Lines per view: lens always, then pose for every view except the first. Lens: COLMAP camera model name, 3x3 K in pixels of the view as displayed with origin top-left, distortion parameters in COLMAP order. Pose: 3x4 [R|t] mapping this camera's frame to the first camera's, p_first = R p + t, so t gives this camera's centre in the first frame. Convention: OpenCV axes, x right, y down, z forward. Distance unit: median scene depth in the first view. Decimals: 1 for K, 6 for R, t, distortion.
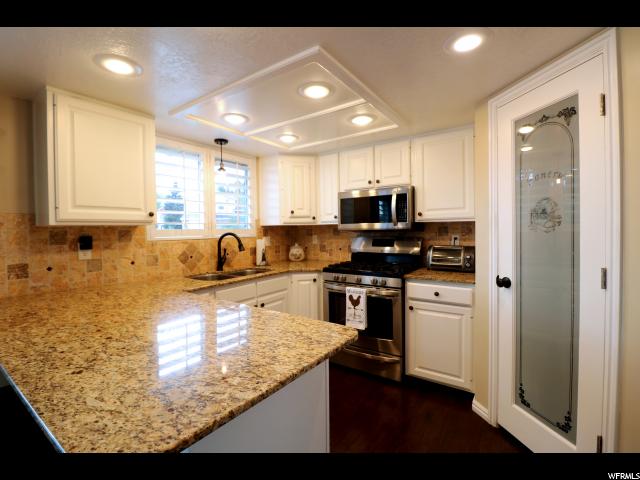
lens RADIAL K [[295.4, 0, 318.5], [0, 295.4, 234.7], [0, 0, 1]] dist [-0.021481, -0.001010]
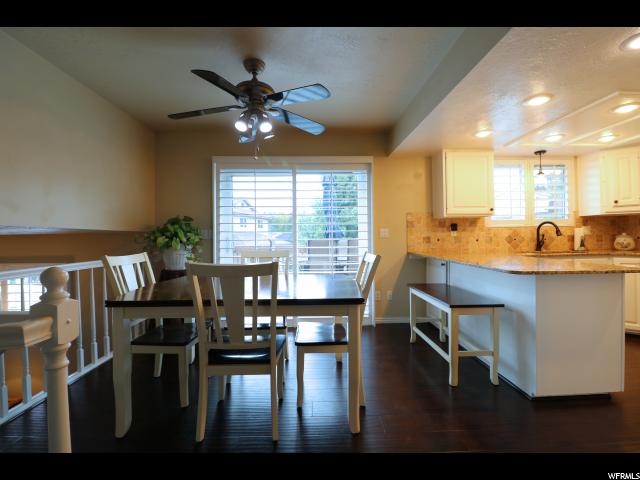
lens RADIAL K [[295.4, 0, 318.5], [0, 295.4, 234.7], [0, 0, 1]] dist [-0.021481, -0.001010]
pose [[0.591958, 0.002090, -0.805966, 0.129190], [-0.009963, 0.999939, -0.004724, 0.066164], [0.805907, 0.010826, 0.591943, -0.551110]]
